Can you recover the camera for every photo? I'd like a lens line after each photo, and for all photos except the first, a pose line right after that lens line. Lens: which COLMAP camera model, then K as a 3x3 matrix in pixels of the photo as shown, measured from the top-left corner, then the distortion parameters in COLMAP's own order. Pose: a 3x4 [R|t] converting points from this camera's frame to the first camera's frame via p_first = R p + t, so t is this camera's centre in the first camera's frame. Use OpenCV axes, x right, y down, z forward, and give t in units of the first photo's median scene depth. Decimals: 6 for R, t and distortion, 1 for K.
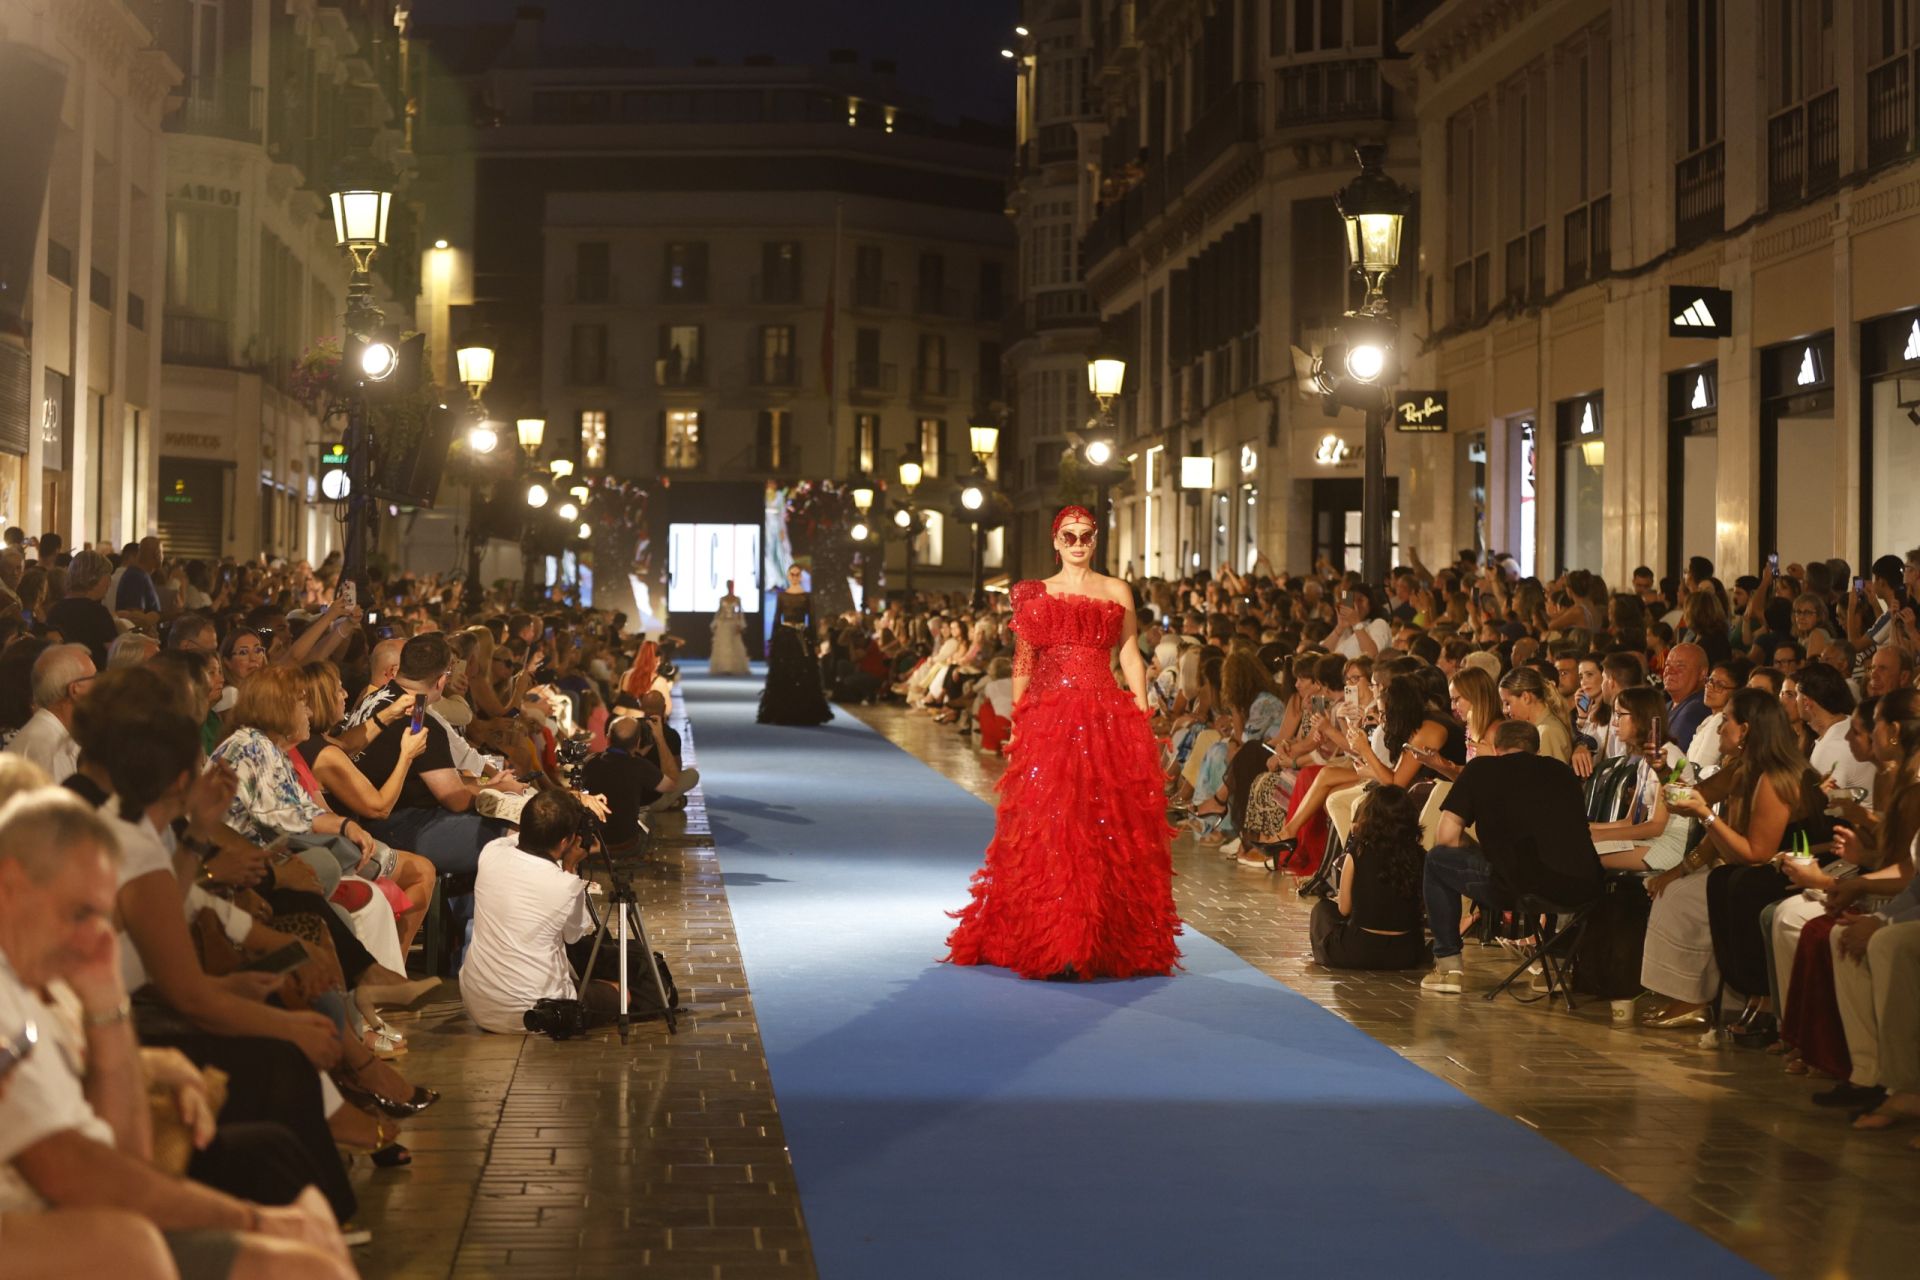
lens RADIAL K [[4500.2, 0, 868.6], [0, 4500.2, 643.9], [0, 0, 1]] dist [-0.312361, -0.223090]
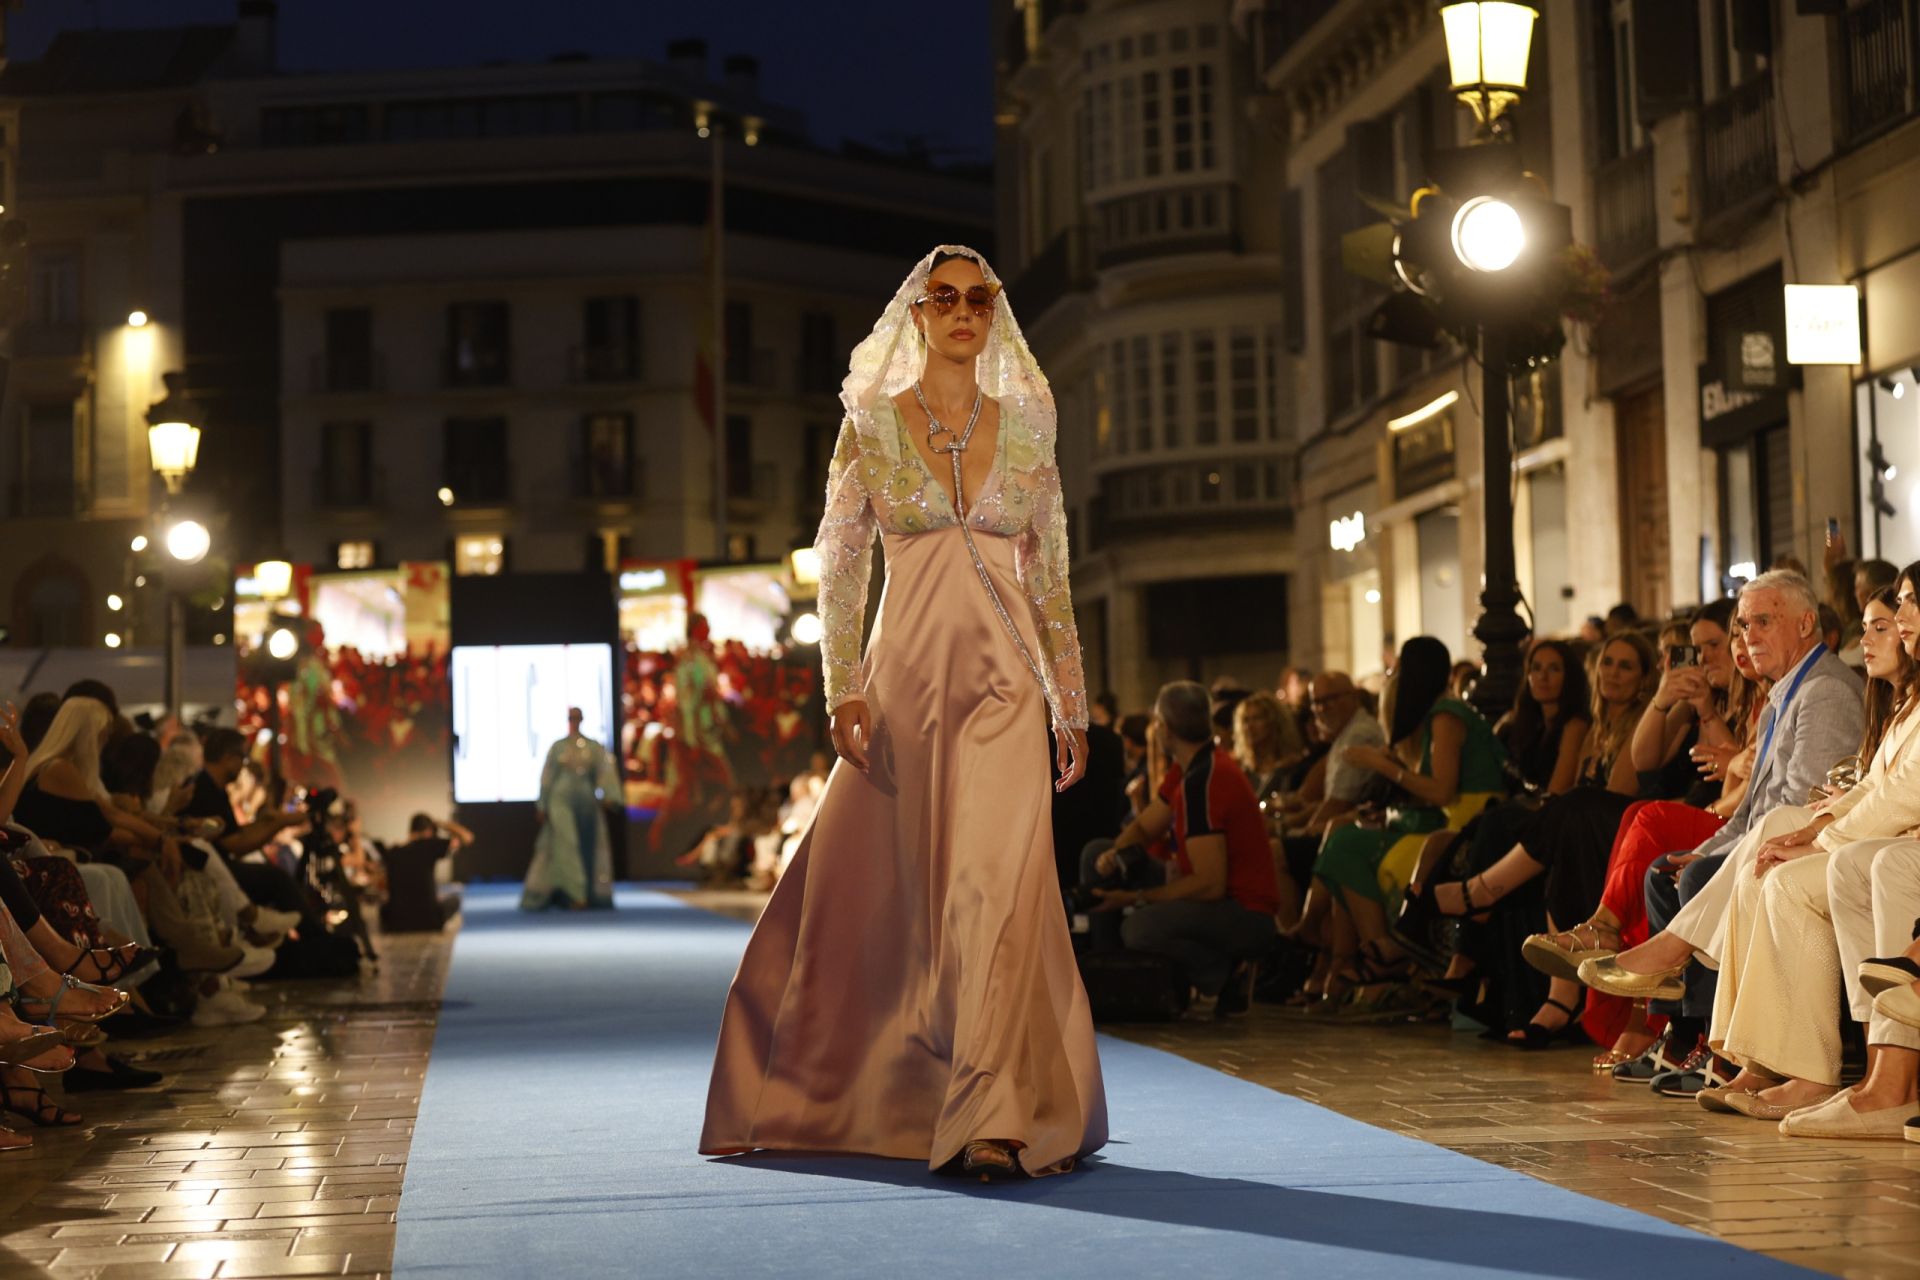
lens RADIAL K [[4500.2, 0, 868.6], [0, 4500.2, 643.9], [0, 0, 1]] dist [-0.312361, -0.223090]
pose [[0.998528, -0.033913, 0.042334, -0.010598], [0.035953, 0.998181, -0.048390, 0.001566], [-0.040616, 0.049841, 0.997931, 0.290161]]
